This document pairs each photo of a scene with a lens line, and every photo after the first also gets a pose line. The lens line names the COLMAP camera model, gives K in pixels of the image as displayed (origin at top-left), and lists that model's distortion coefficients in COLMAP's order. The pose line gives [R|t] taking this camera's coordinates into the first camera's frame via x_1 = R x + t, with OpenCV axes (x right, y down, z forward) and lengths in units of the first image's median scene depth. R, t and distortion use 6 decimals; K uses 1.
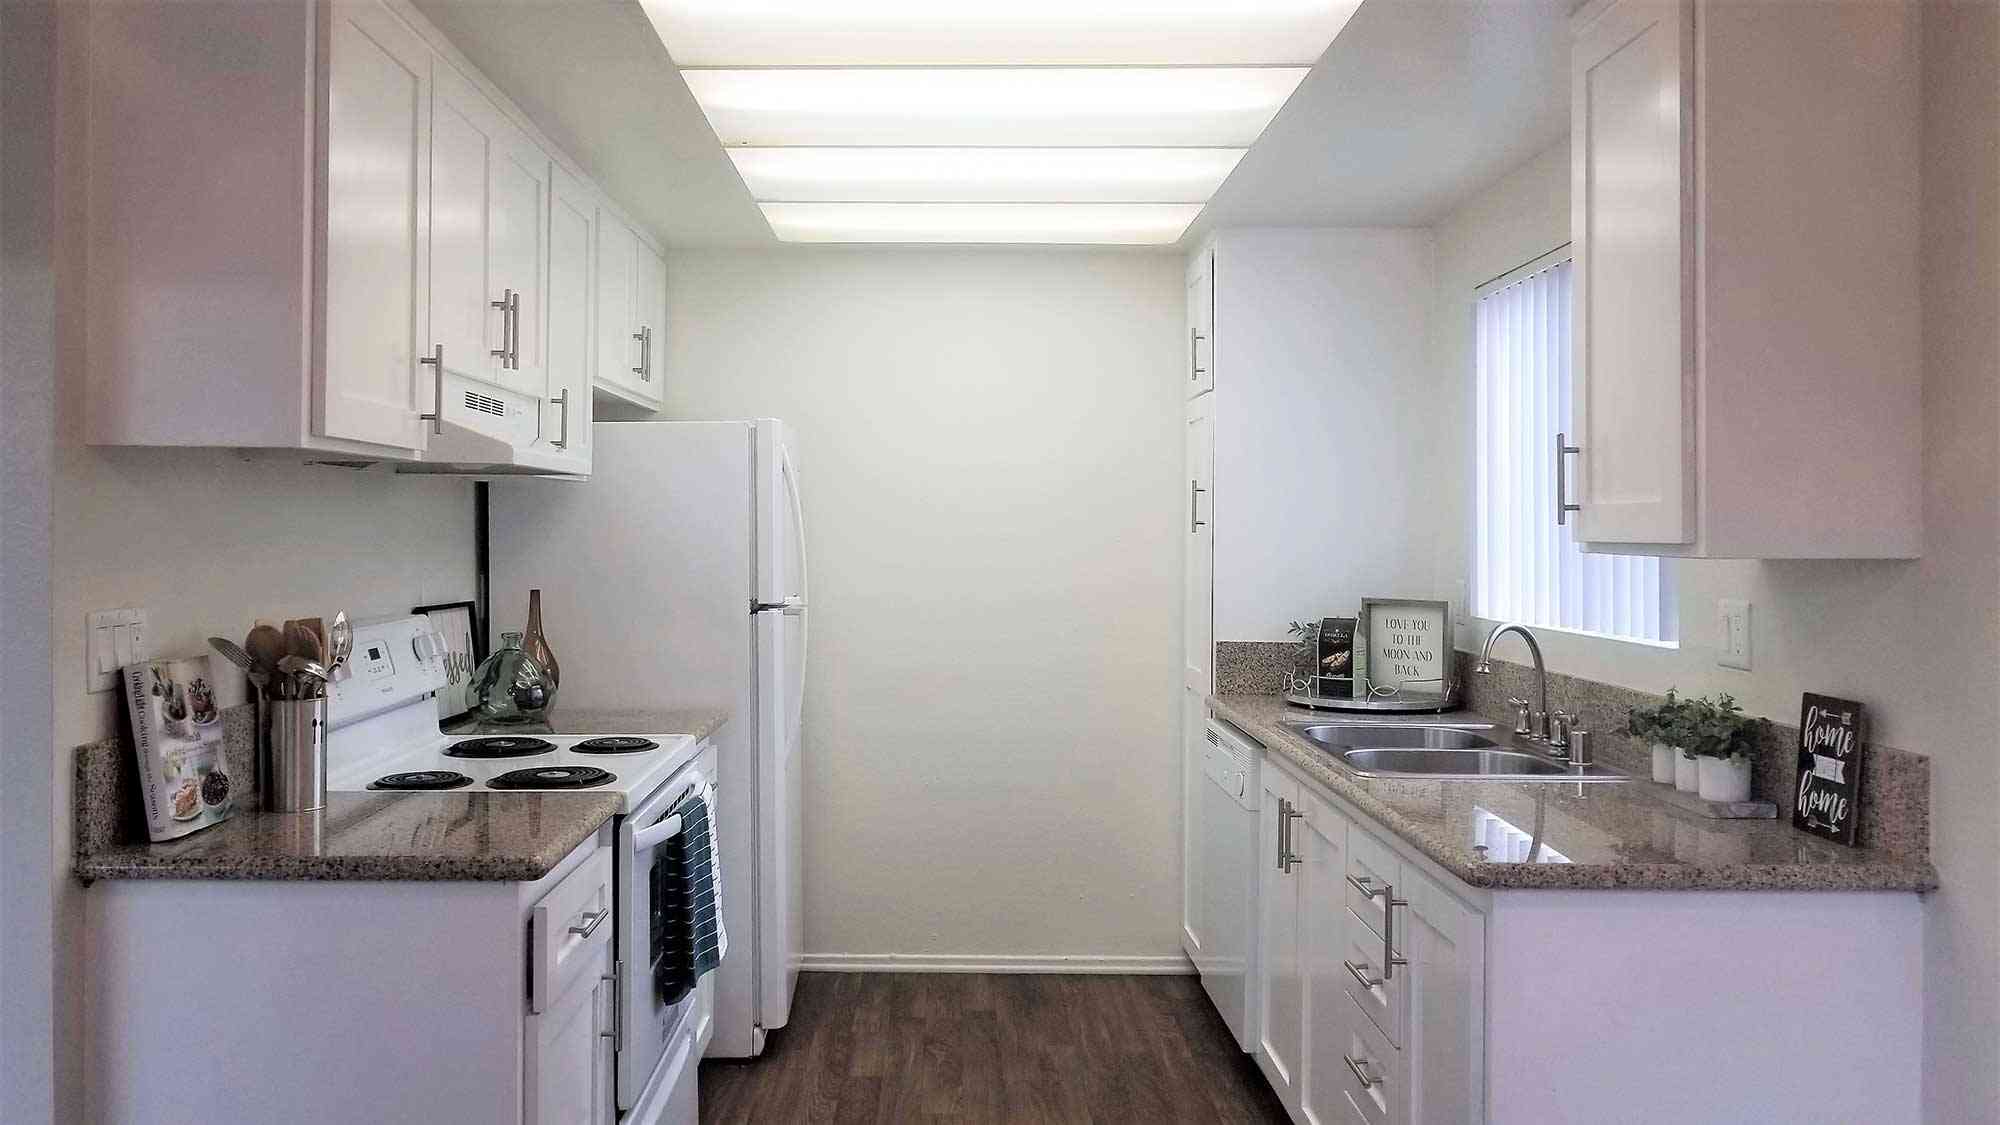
lens RADIAL K [[1578.6, 0, 940.0], [0, 1578.6, 516.4], [0, 0, 1]] dist [-0.000735, -0.002147]
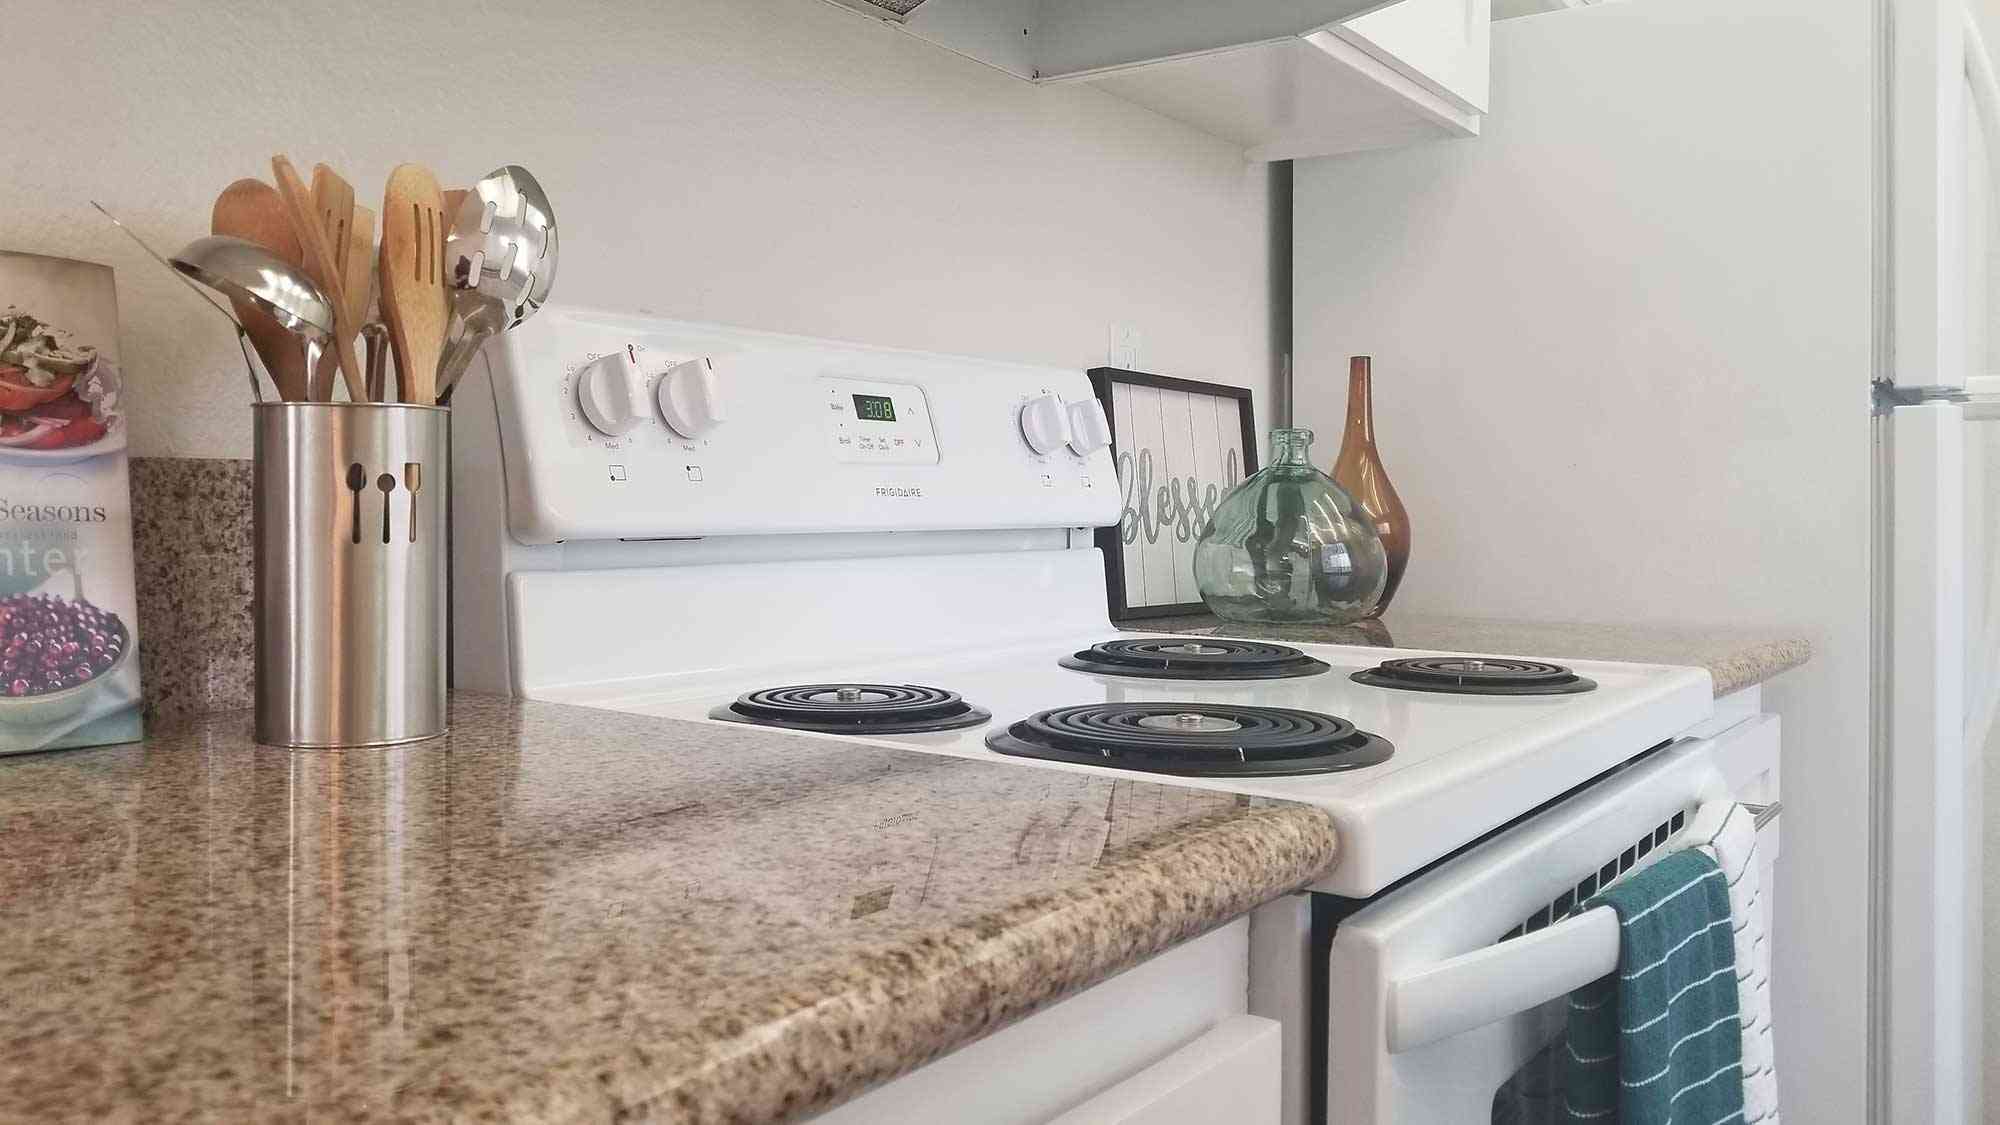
lens RADIAL K [[1594.5, 0, 932.4], [0, 1594.5, 520.0], [0, 0, 1]] dist [-0.007363, -0.014134]
pose [[0.803958, 0.015309, -0.594488, -0.083730], [-0.004771, 0.999802, 0.019295, 0.100829], [0.594666, -0.012676, 0.803873, 0.615220]]
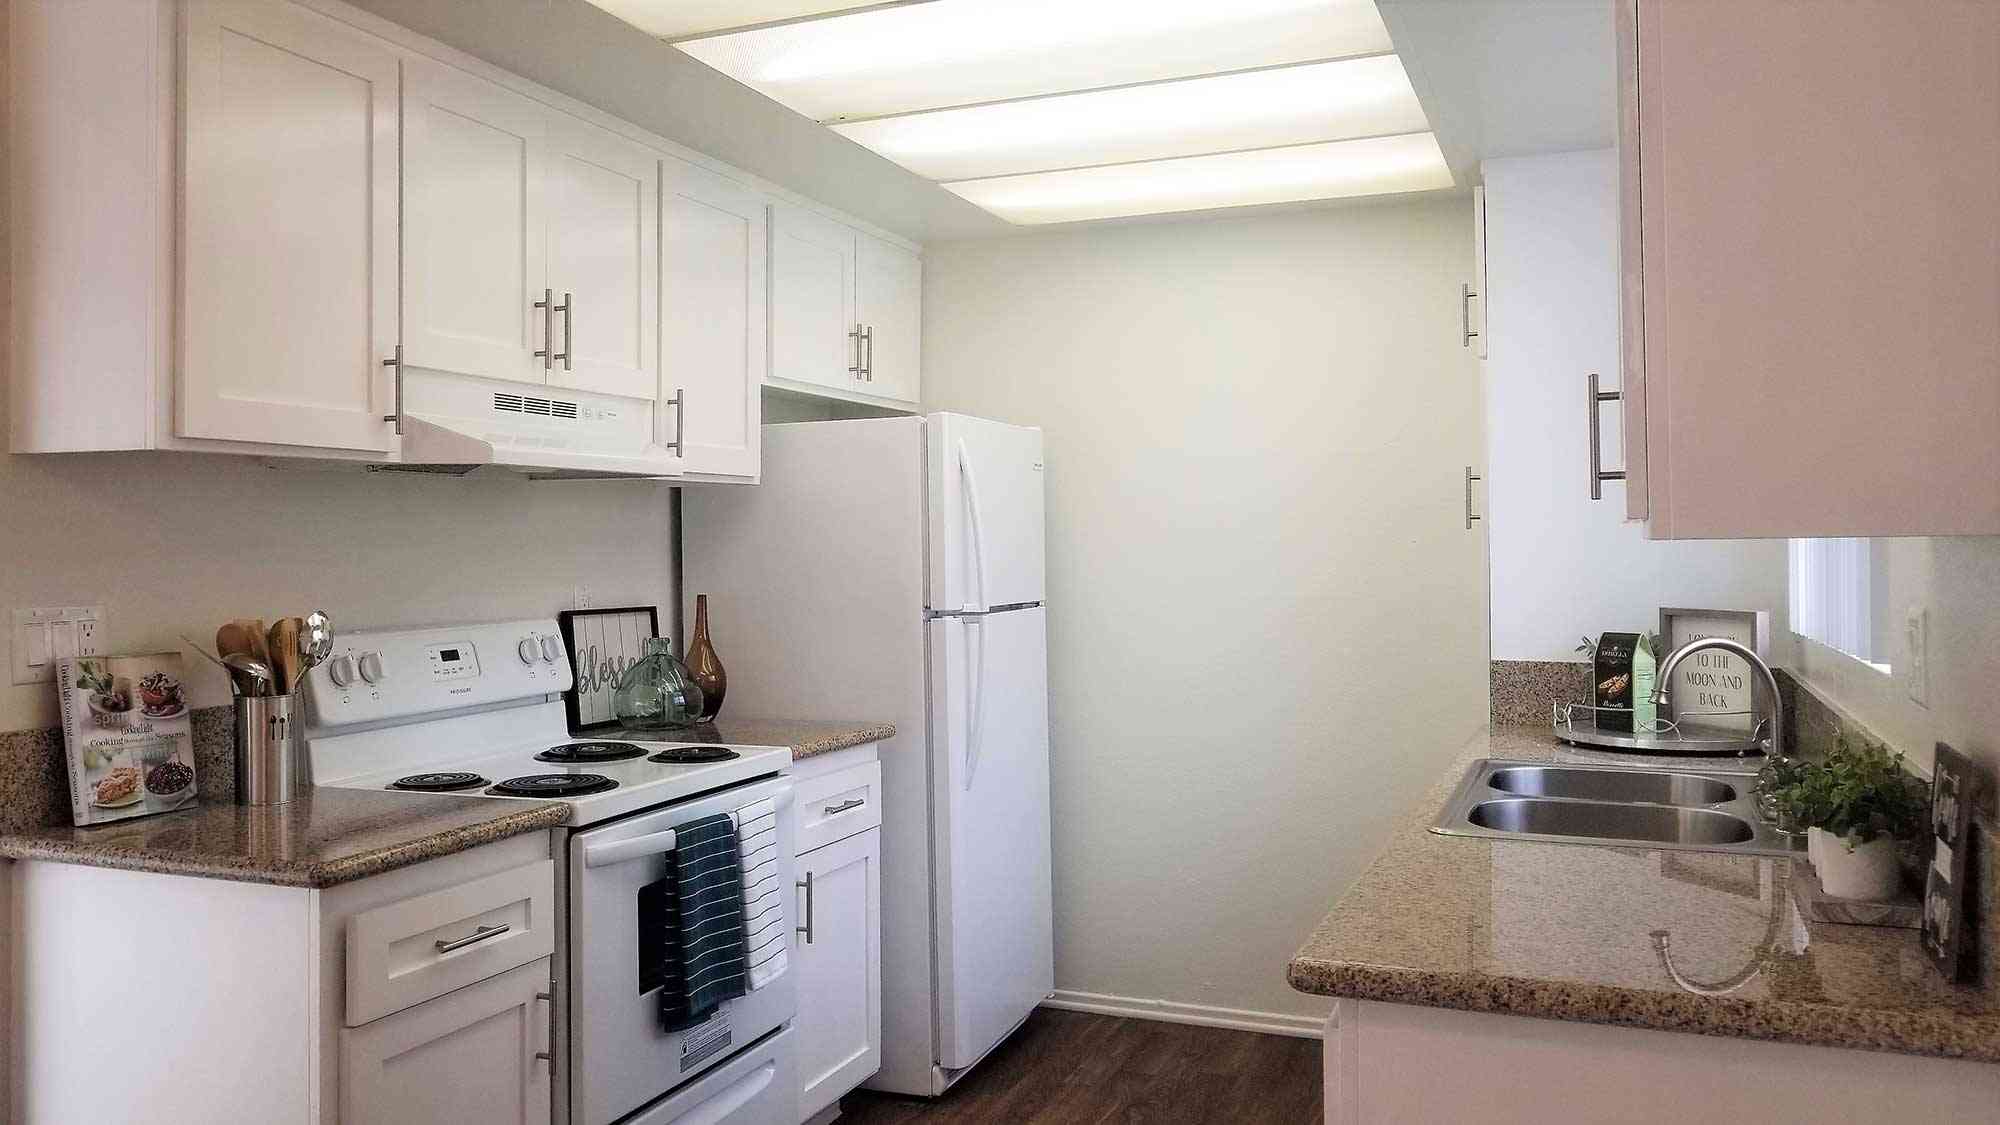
lens RADIAL K [[1583.2, 0, 944.7], [0, 1583.2, 513.7], [0, 0, 1]] dist [0.003279, -0.008293]
pose [[0.922828, -0.019027, -0.384742, 0.307859], [0.014601, 0.999789, -0.014424, 0.013837], [0.384935, 0.007693, 0.922911, 0.164621]]
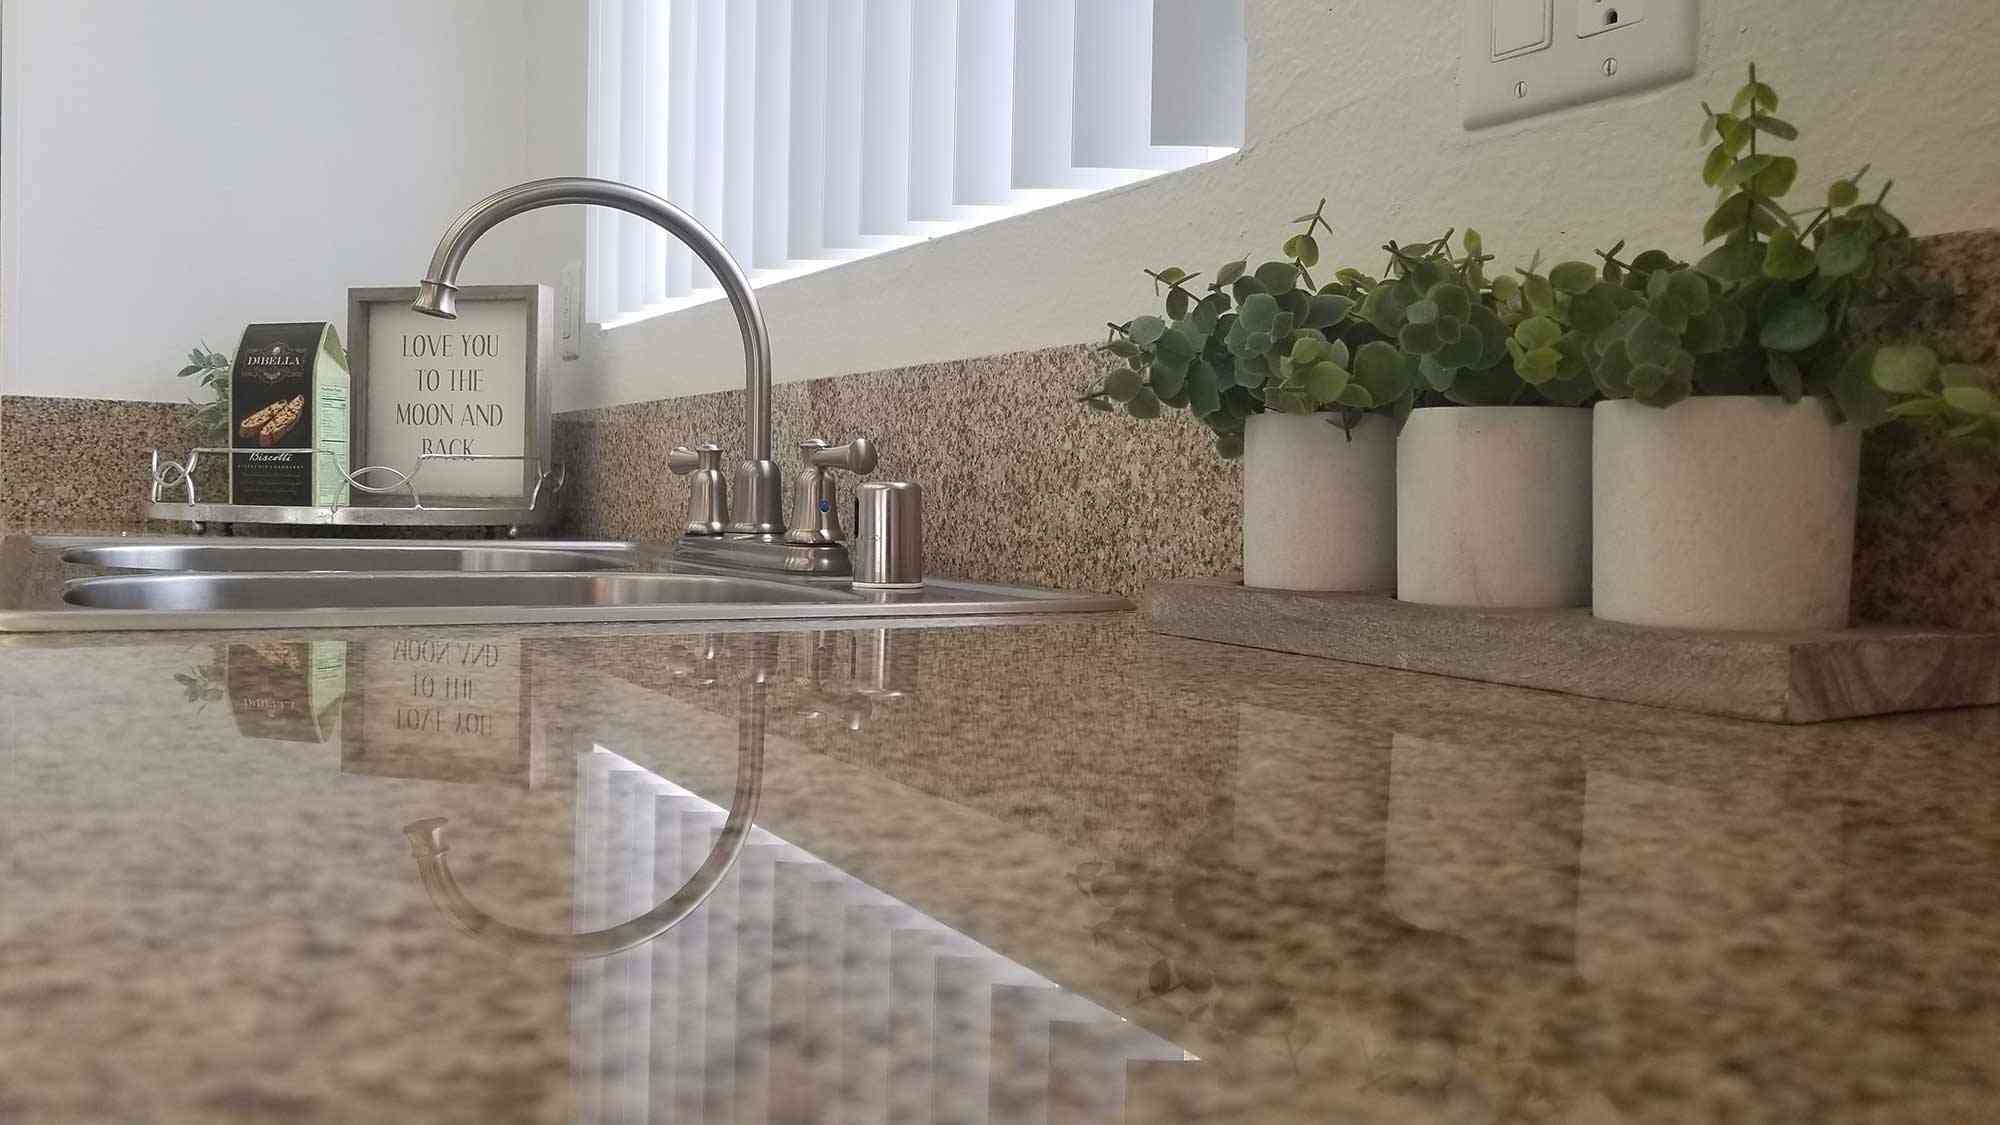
lens RADIAL K [[1594.5, 0, 932.4], [0, 1594.5, 520.0], [0, 0, 1]] dist [-0.007363, -0.014134]
pose [[0.873812, 0.006520, 0.486220, 0.247024], [-0.019407, 0.999581, 0.021474, 0.129854], [-0.485876, -0.028200, 0.873573, 0.682952]]
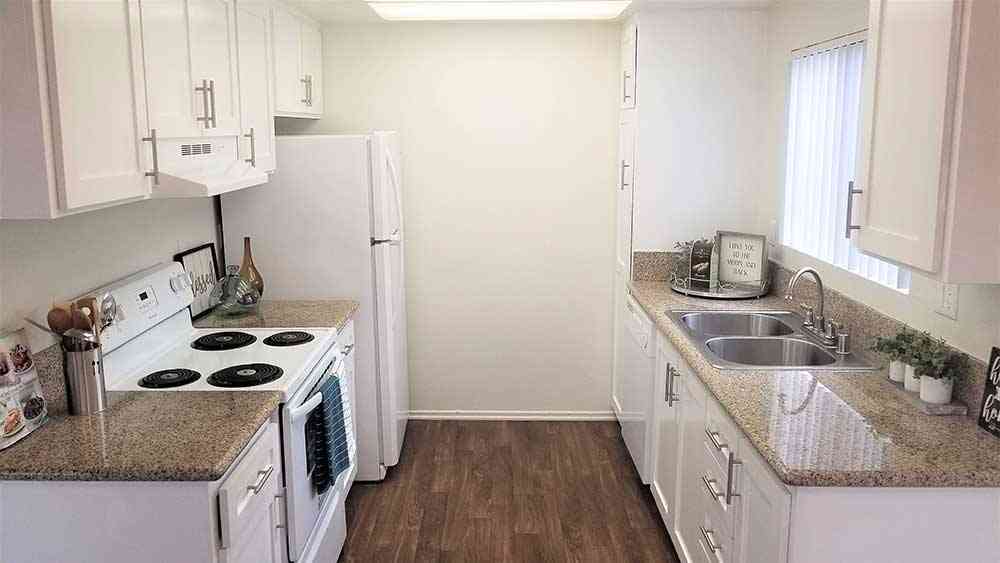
lens RADIAL K [[791.7, 0, 482.4], [0, 791.7, 258.4], [0, 0, 1]] dist [-0.002421, -0.006656]
pose [[0.999816, -0.007697, -0.017584, 0.025689], [0.010568, 0.985467, 0.169537, -0.089376], [0.016024, -0.169692, 0.985367, 0.148129]]
